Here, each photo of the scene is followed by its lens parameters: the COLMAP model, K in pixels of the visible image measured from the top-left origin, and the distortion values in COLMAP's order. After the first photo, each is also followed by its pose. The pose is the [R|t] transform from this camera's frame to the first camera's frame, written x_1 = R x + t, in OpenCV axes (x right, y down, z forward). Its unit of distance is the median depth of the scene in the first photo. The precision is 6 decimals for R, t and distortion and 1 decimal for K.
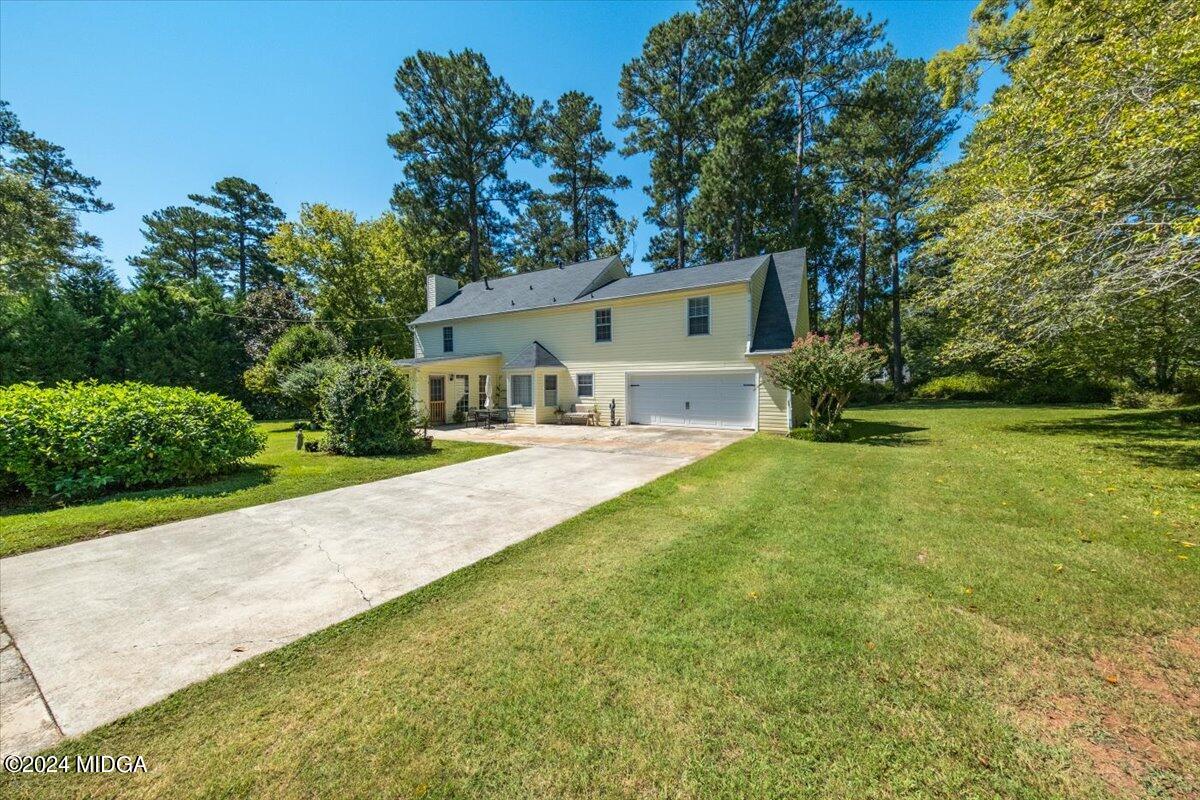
lens RADIAL K [[414.4, 0, 603.4], [0, 414.4, 392.2], [0, 0, 1]] dist [0.019120, -0.008665]
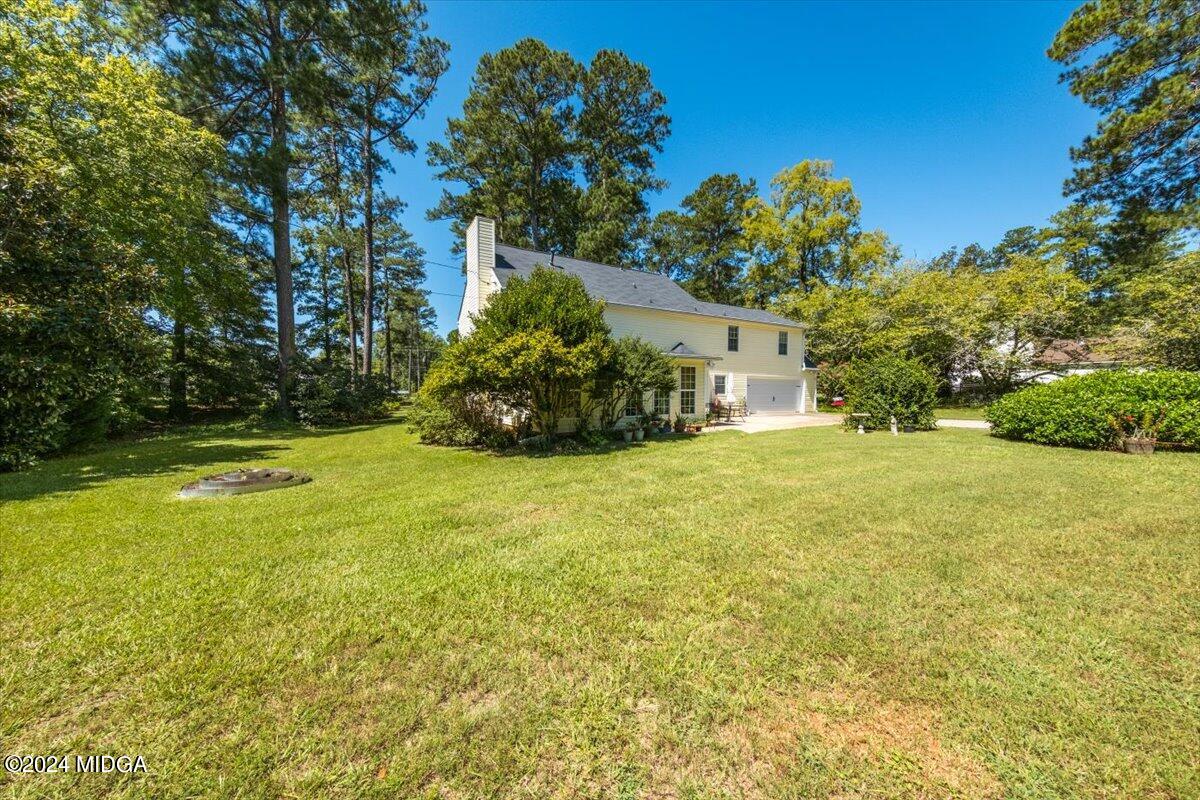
lens RADIAL K [[414.4, 0, 603.4], [0, 414.4, 392.2], [0, 0, 1]] dist [0.019120, -0.008665]
pose [[0.484077, 0.012529, 0.874936, -1.231218], [0.016008, 0.999603, -0.023171, 0.027021], [-0.874879, 0.025223, 0.483684, 0.680133]]
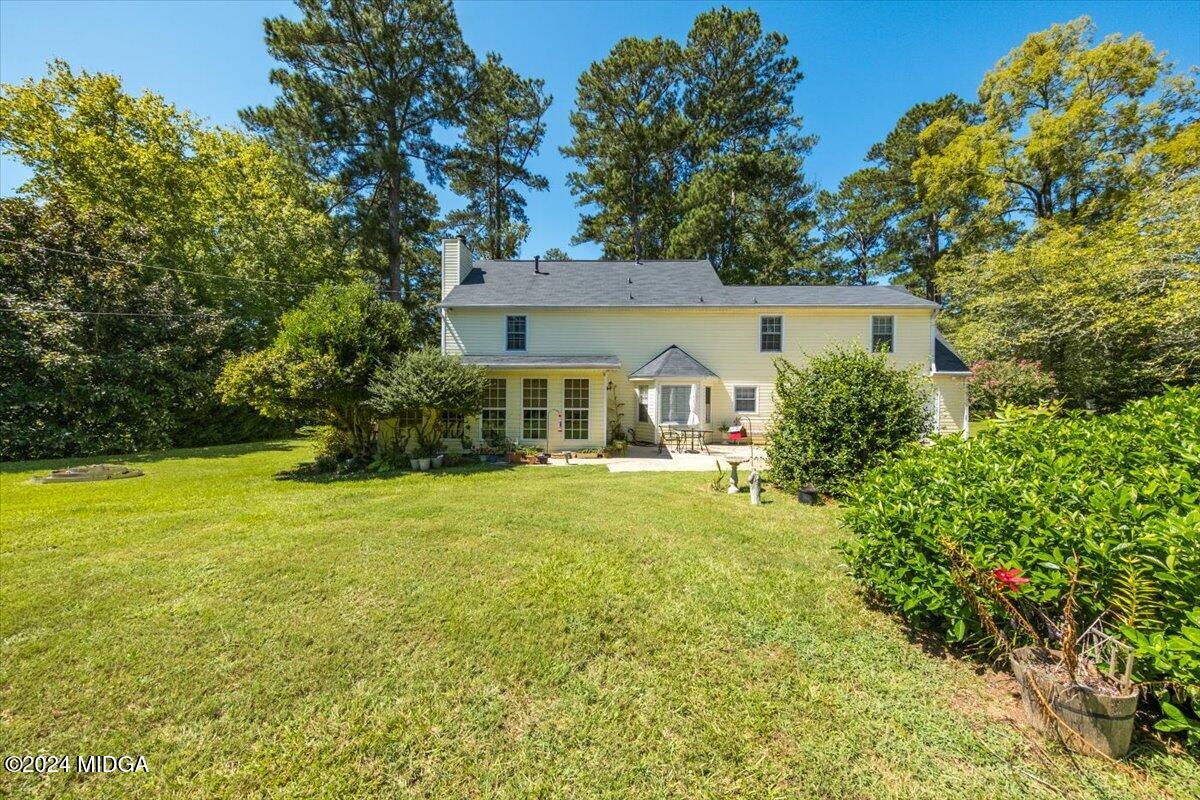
lens RADIAL K [[414.4, 0, 603.4], [0, 414.4, 392.2], [0, 0, 1]] dist [0.019120, -0.008665]
pose [[0.870096, 0.026516, 0.492169, -0.716299], [-0.006562, 0.999087, -0.042226, 0.007584], [-0.492839, 0.033511, 0.869475, 0.361603]]
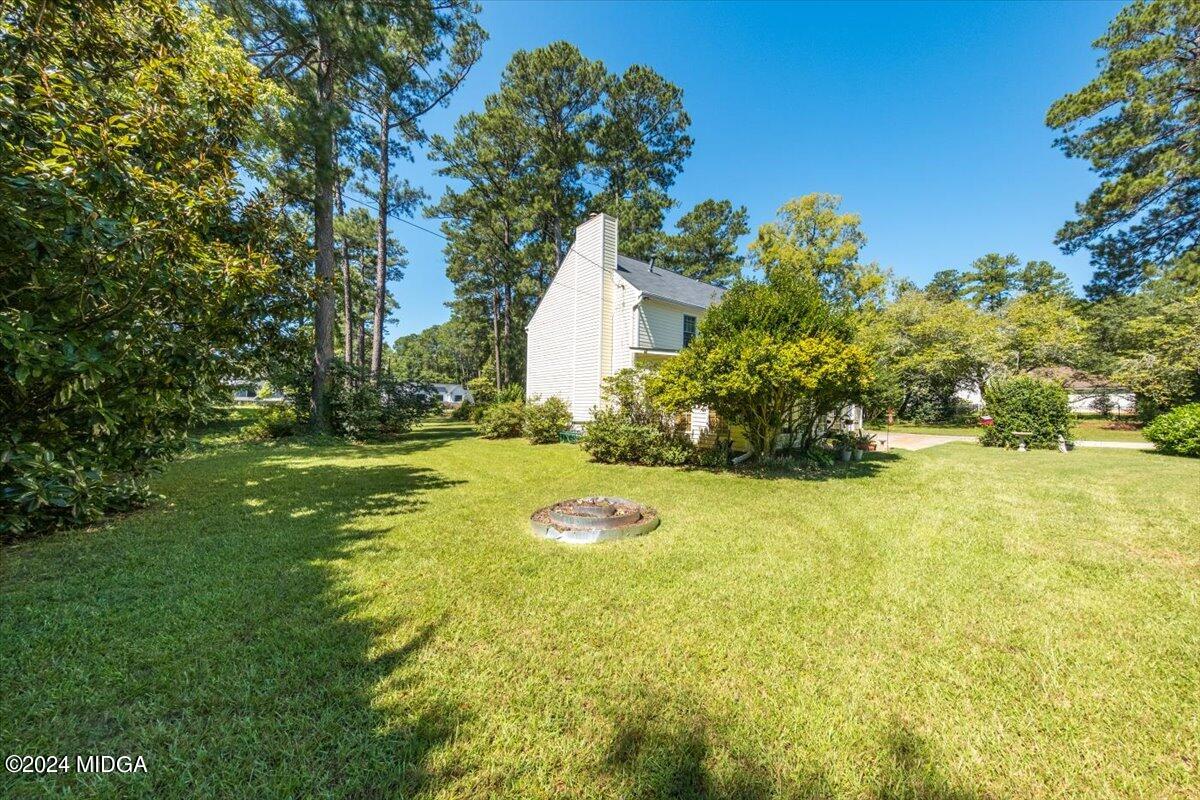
lens RADIAL K [[414.4, 0, 603.4], [0, 414.4, 392.2], [0, 0, 1]] dist [0.019120, -0.008665]
pose [[0.338743, 0.054598, 0.939293, -1.338334], [0.002762, 0.998253, -0.059021, 0.025330], [-0.940875, 0.022587, 0.338001, 1.078306]]
